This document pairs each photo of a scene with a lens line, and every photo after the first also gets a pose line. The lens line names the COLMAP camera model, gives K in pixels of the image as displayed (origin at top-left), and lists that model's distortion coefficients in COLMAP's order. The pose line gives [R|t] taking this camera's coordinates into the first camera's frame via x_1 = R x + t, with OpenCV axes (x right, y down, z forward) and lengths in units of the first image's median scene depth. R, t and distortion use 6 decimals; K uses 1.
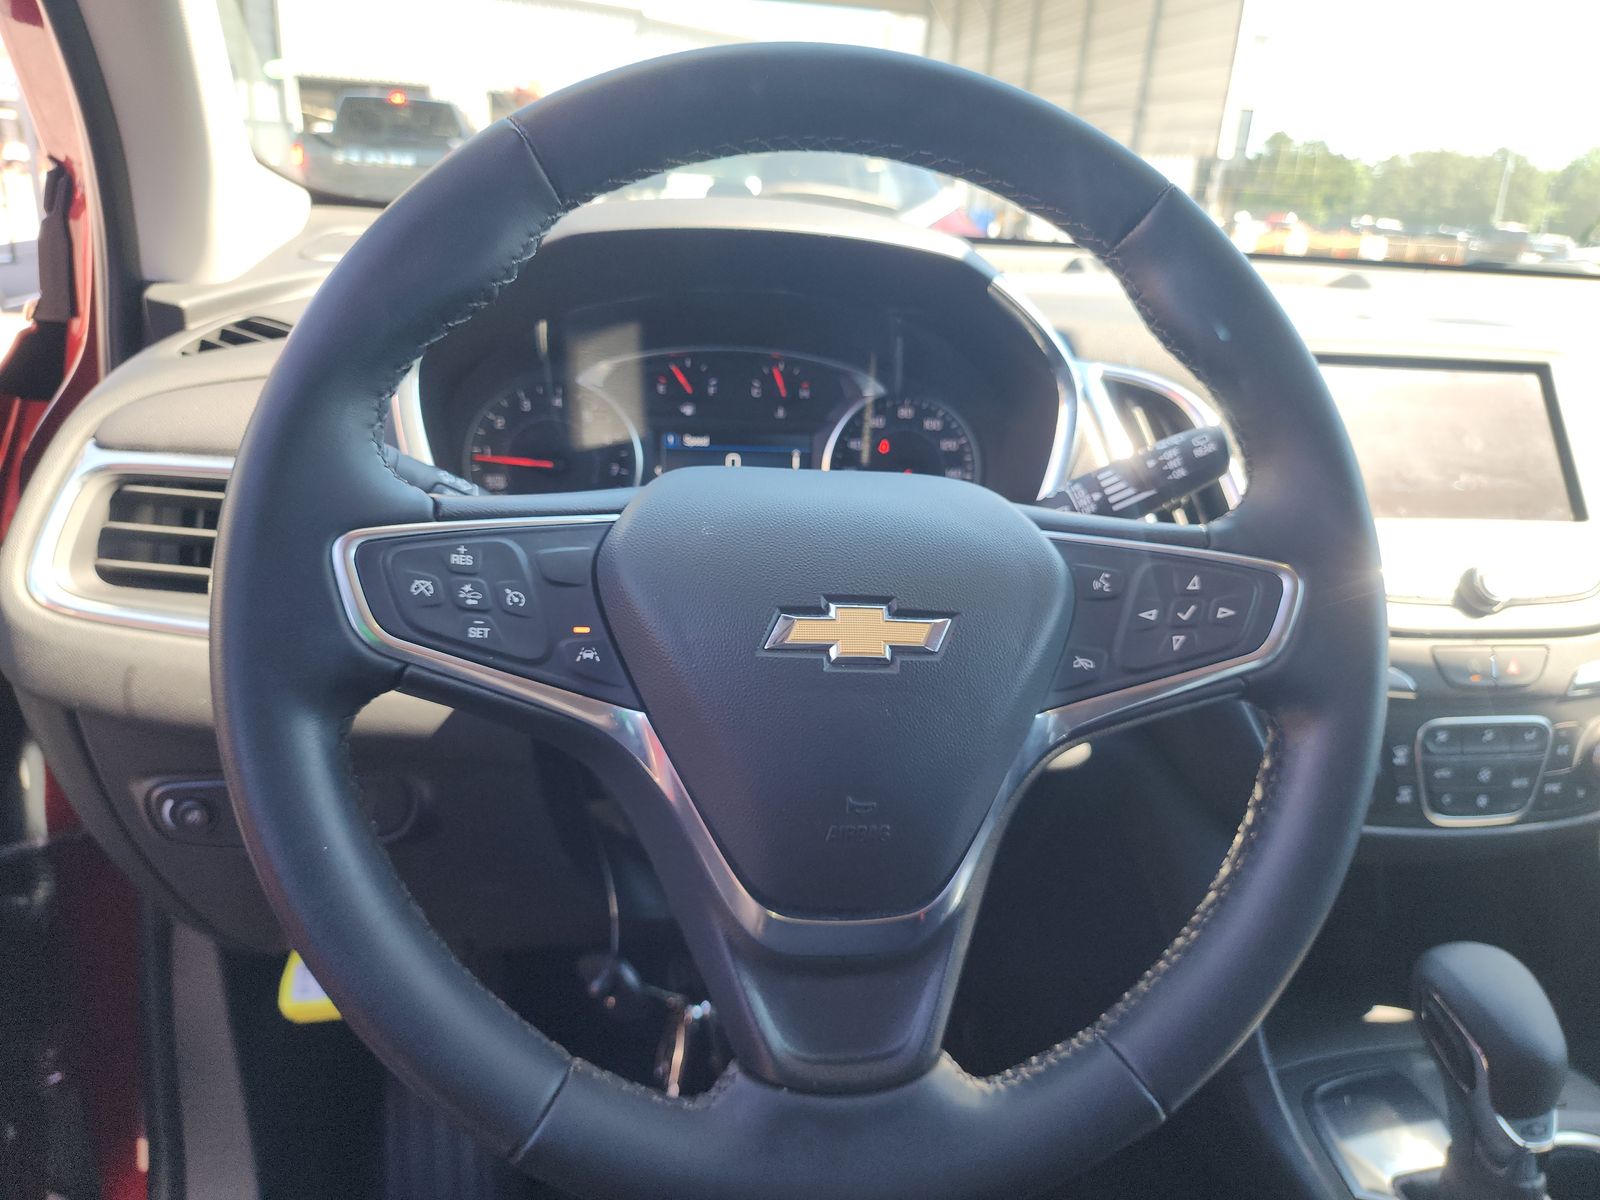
lens RADIAL K [[1079.6, 0, 803.4], [0, 1079.6, 597.2], [0, 0, 1]] dist [0.029975, -0.009159]
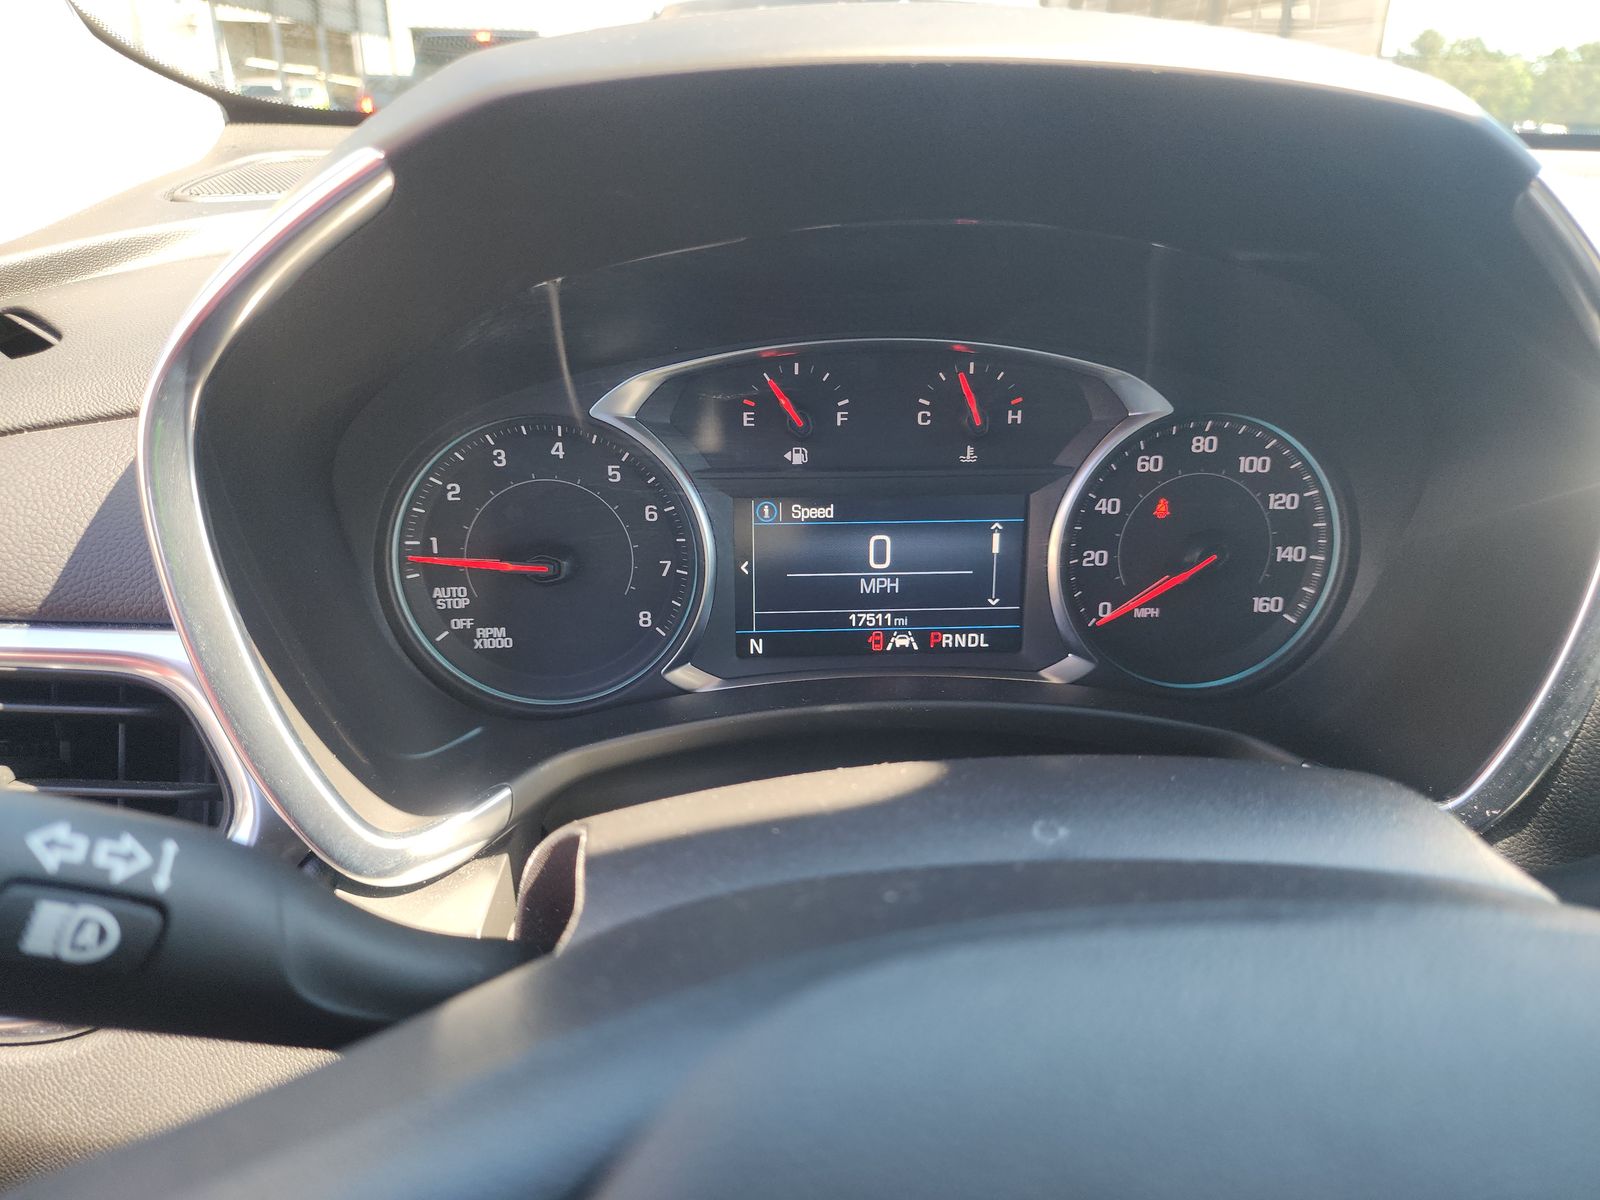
lens RADIAL K [[1079.6, 0, 791.9], [0, 1079.6, 593.4], [0, 0, 1]] dist [0.029975, -0.009159]
pose [[0.994440, -0.007310, -0.105047, -0.052624], [0.012120, 0.998903, 0.045227, -0.127539], [0.104602, -0.046249, 0.993438, 0.457049]]
